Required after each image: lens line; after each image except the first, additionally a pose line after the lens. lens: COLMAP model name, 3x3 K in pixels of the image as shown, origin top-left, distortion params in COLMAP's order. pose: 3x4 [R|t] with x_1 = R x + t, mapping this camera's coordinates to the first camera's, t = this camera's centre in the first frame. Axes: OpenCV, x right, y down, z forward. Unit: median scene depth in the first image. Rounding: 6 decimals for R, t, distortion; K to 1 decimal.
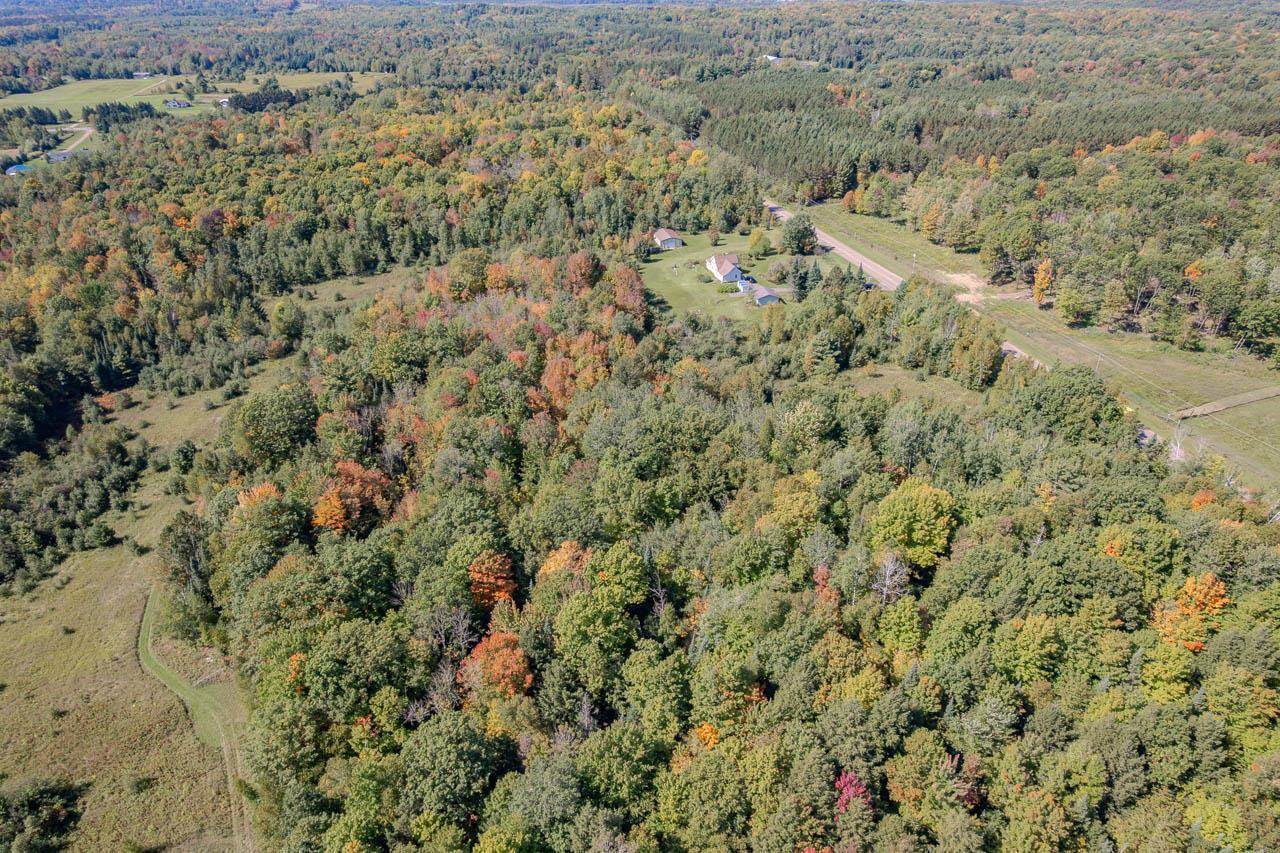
lens RADIAL K [[841.3, 0, 638.5], [0, 841.3, 425.1], [0, 0, 1]] dist [-0.069445, 0.064137]
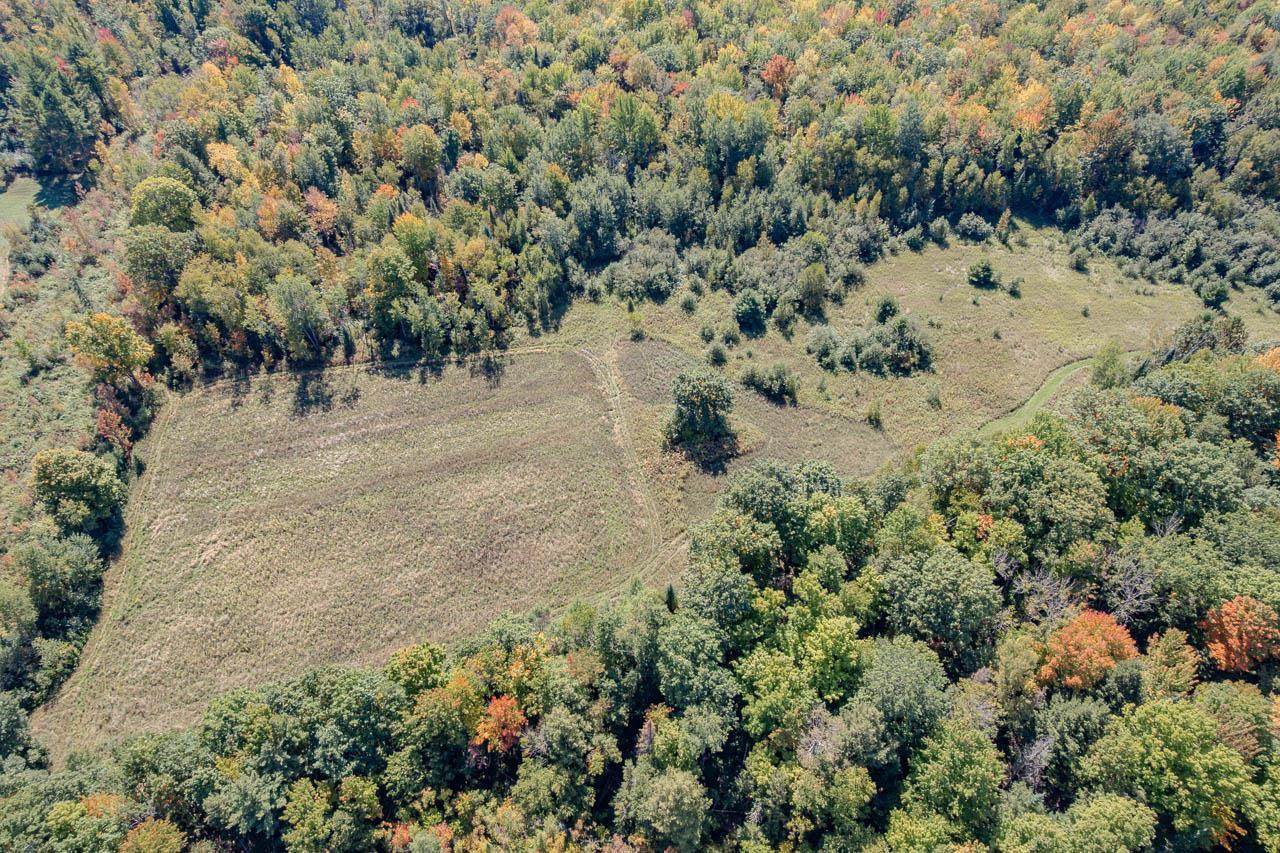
lens RADIAL K [[841.3, 0, 633.7], [0, 841.3, 427.9], [0, 0, 1]] dist [-0.069445, 0.064137]
pose [[-0.198266, 0.720356, -0.664664, 0.191470], [-0.464009, 0.528341, 0.711021, -0.122231], [0.863357, 0.449382, 0.229500, 0.205376]]
